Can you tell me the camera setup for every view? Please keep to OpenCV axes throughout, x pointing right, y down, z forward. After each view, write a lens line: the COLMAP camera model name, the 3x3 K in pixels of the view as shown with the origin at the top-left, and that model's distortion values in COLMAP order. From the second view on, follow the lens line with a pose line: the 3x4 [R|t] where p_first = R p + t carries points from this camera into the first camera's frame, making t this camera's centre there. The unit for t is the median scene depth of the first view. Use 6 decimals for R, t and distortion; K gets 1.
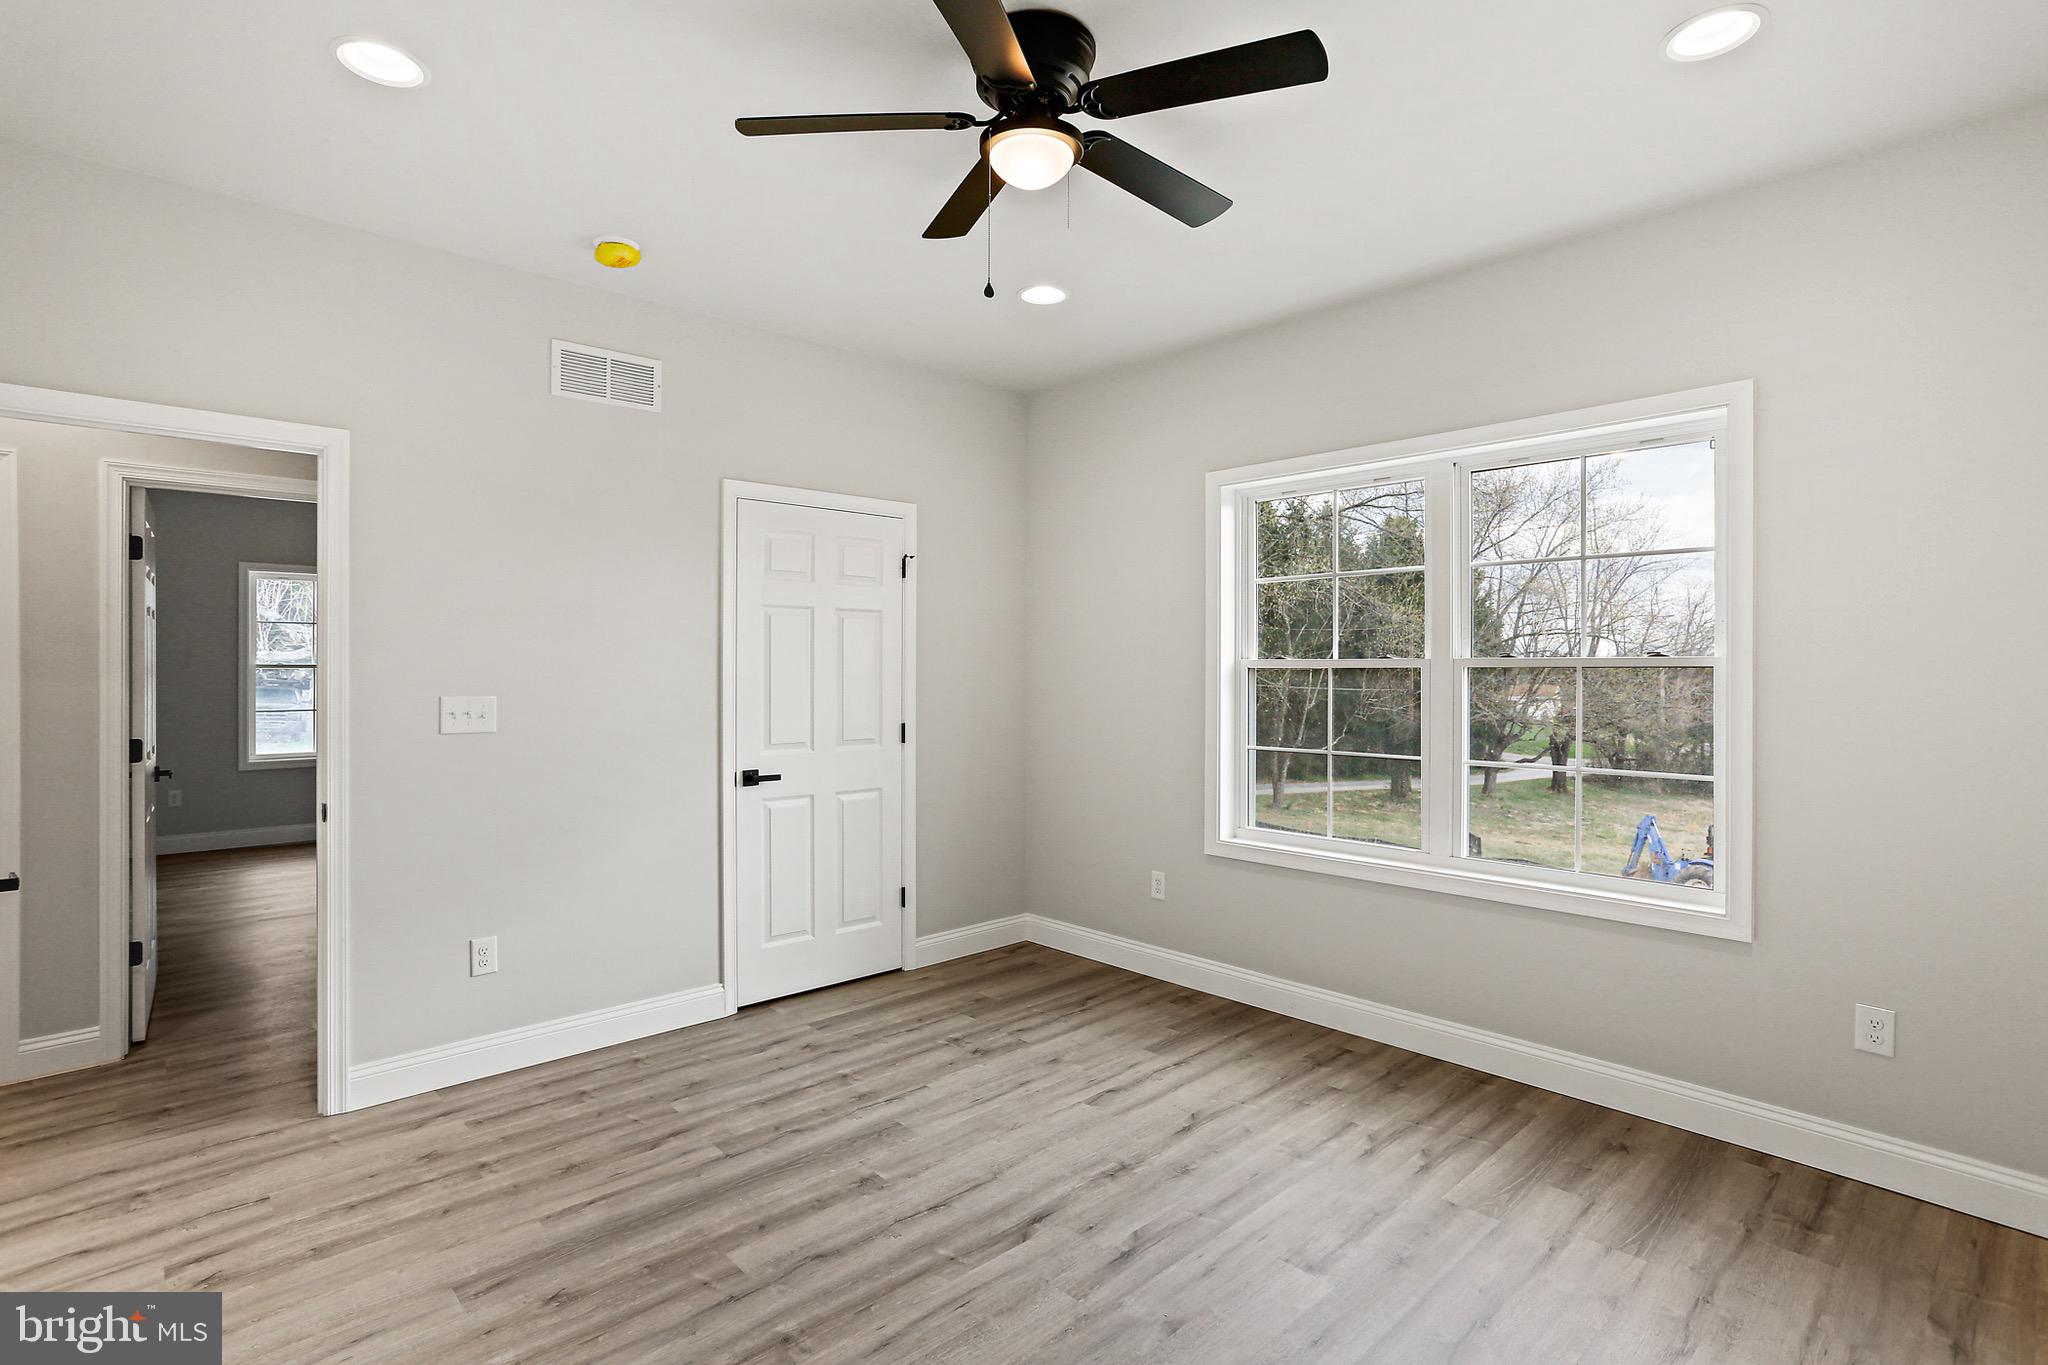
lens RADIAL K [[993.7, 0, 1011.3], [0, 993.7, 676.5], [0, 0, 1]] dist [-0.052974, 0.030864]
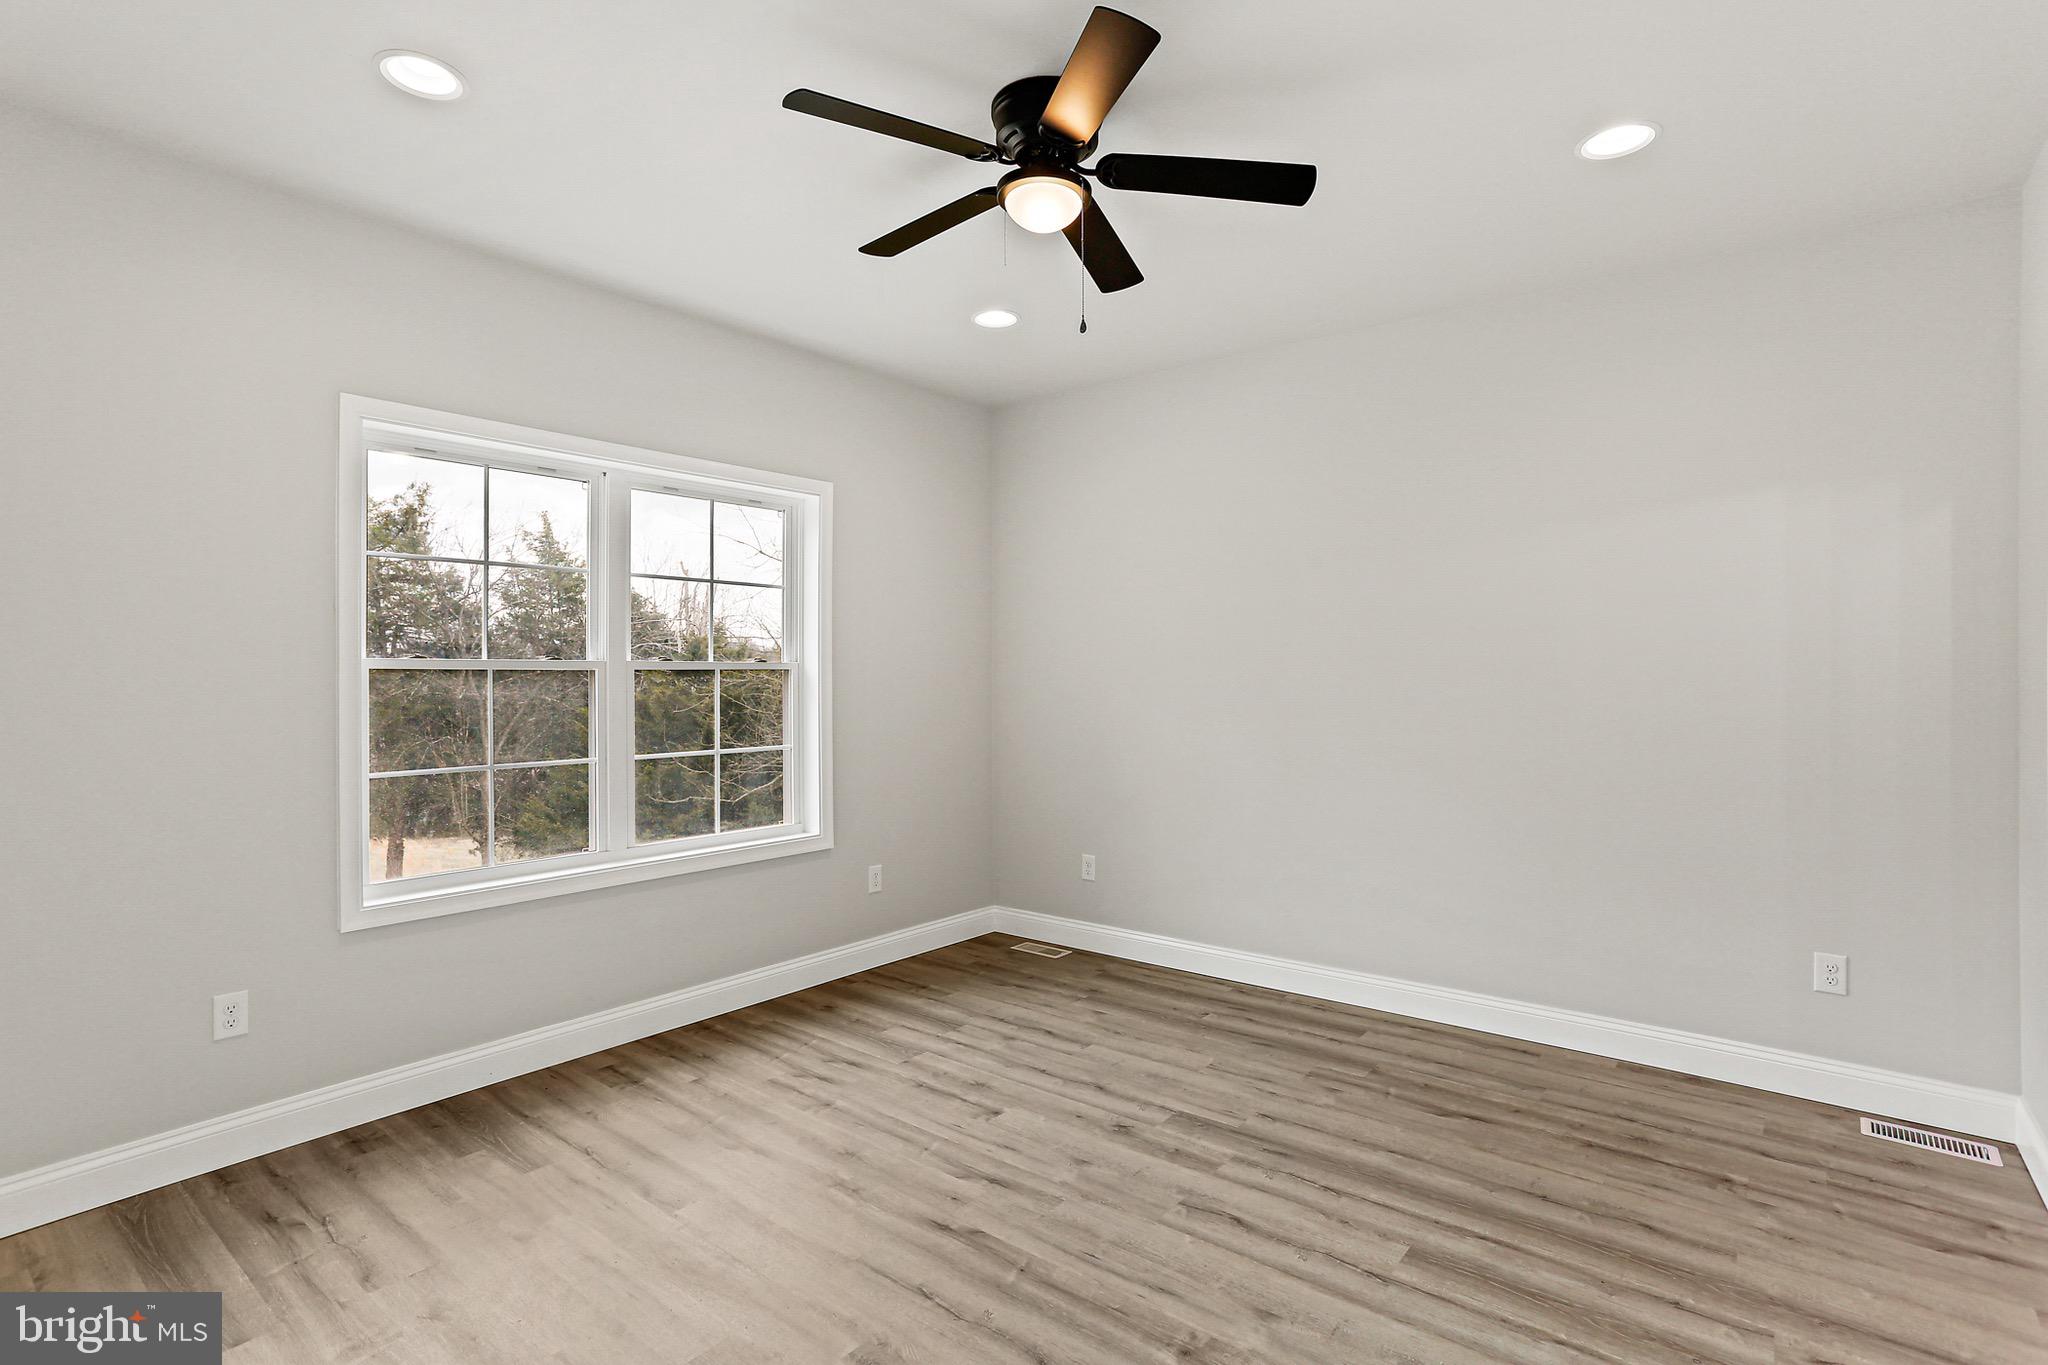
lens RADIAL K [[993.7, 0, 1011.3], [0, 993.7, 676.5], [0, 0, 1]] dist [-0.052974, 0.030864]
pose [[-0.143754, -0.003130, 0.989608, -0.757953], [0.009793, 0.999942, 0.004585, -0.003873], [-0.989565, 0.010351, -0.143715, 0.844579]]
